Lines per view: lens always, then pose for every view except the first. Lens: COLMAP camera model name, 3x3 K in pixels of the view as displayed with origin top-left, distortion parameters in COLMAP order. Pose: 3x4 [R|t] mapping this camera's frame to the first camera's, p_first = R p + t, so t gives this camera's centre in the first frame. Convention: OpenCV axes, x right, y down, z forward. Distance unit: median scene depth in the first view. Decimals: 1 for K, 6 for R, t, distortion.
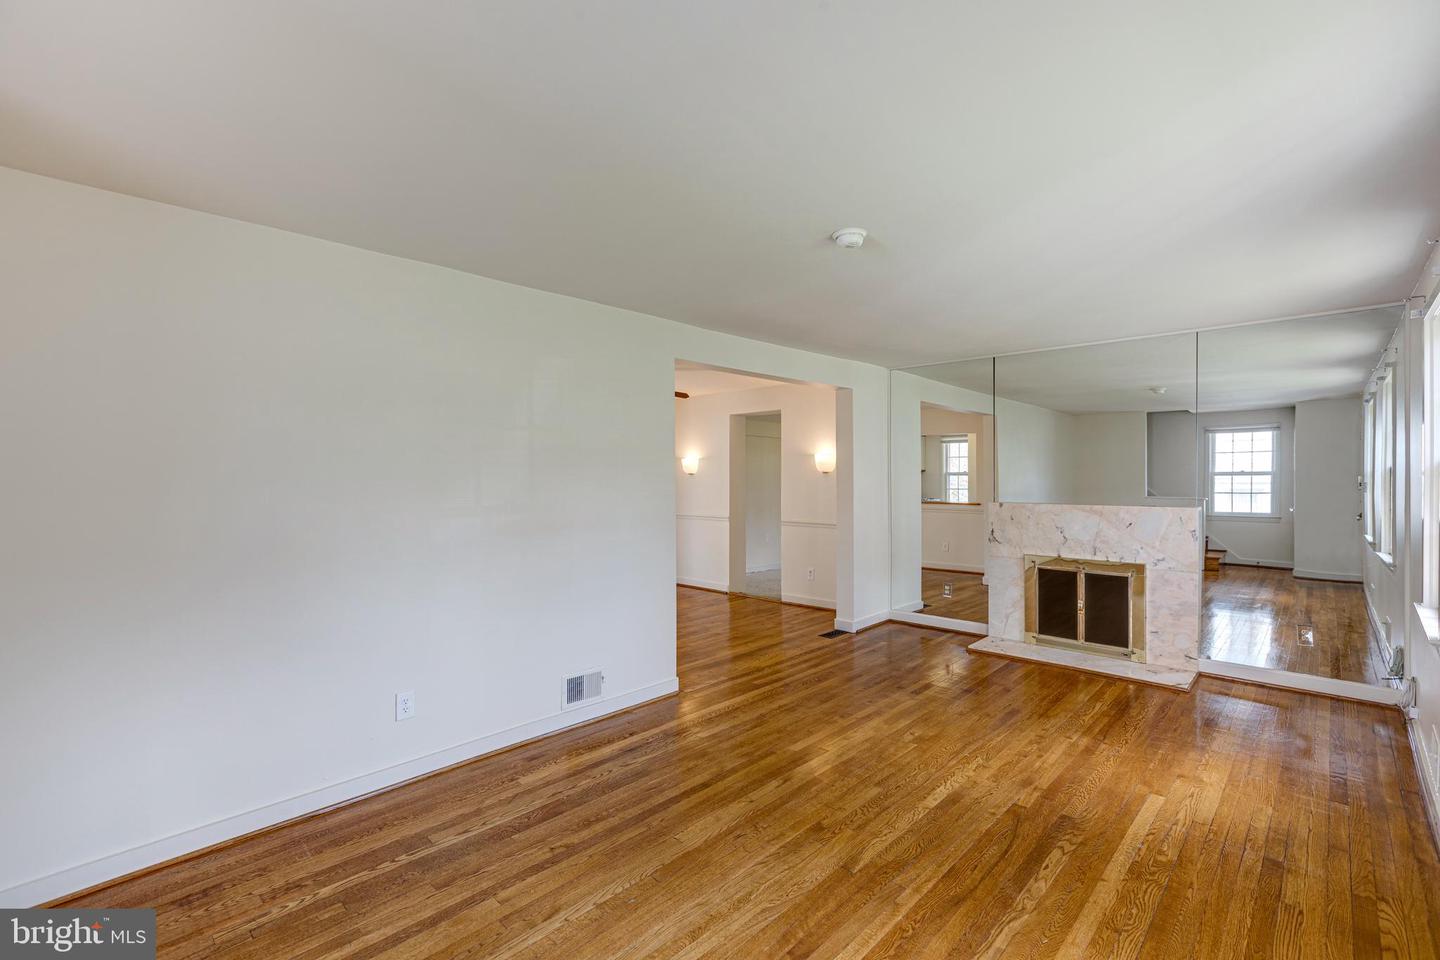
lens RADIAL K [[638.0, 0, 722.9], [0, 638.0, 477.6], [0, 0, 1]] dist [0.000204, -0.000347]
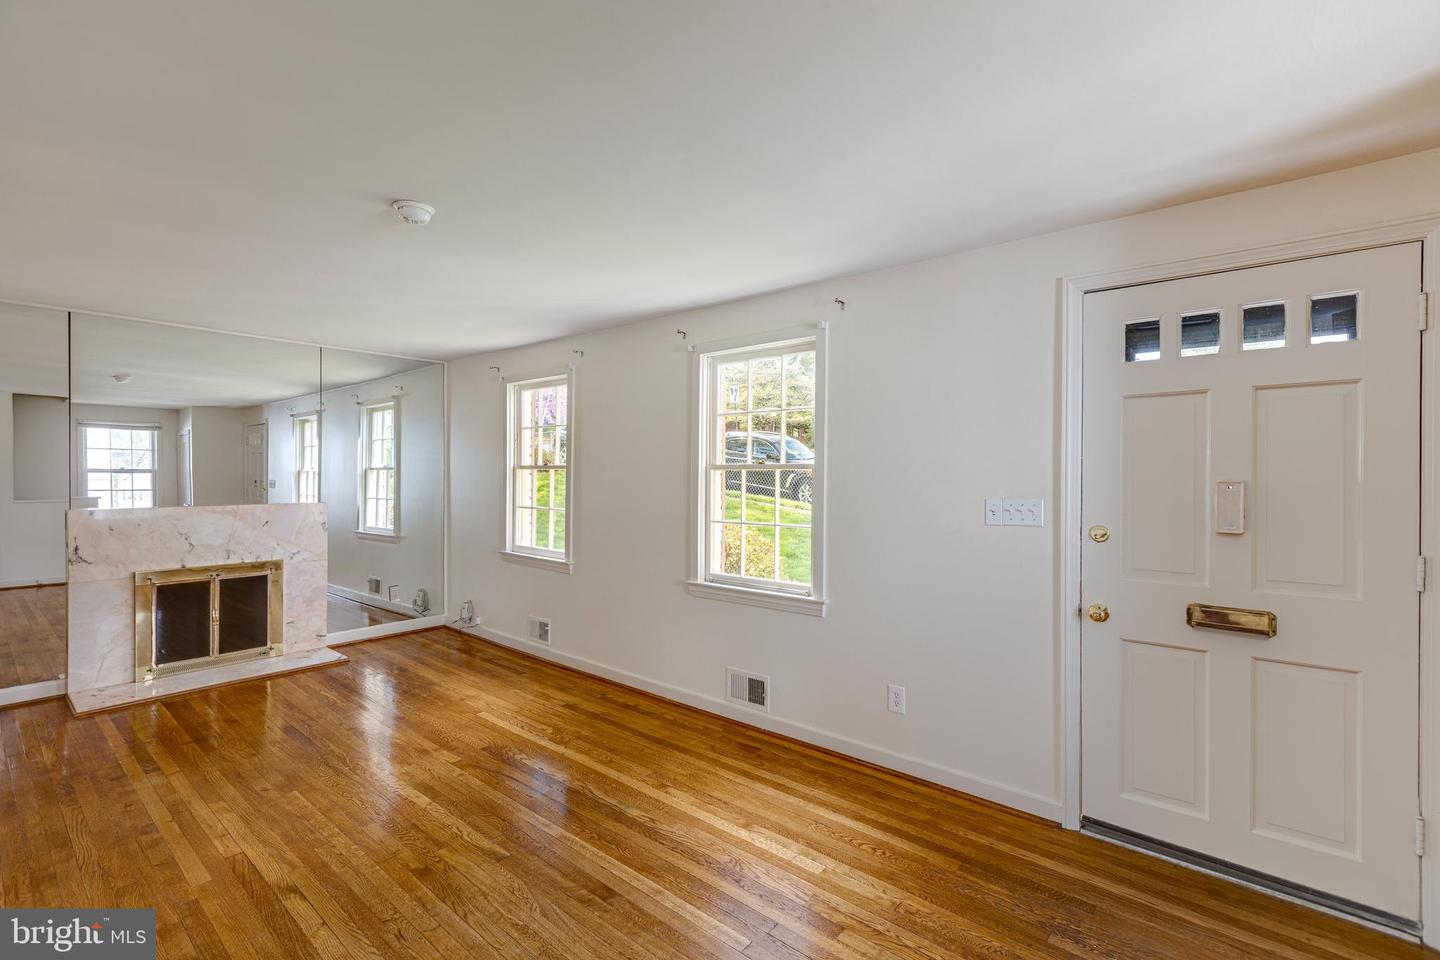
lens RADIAL K [[638.0, 0, 722.9], [0, 638.0, 477.6], [0, 0, 1]] dist [0.000204, -0.000347]
pose [[-0.071967, -0.003477, 0.997401, -0.426682], [-0.001534, 0.999993, 0.003376, -0.002423], [-0.997406, -0.001287, -0.071972, 0.359275]]
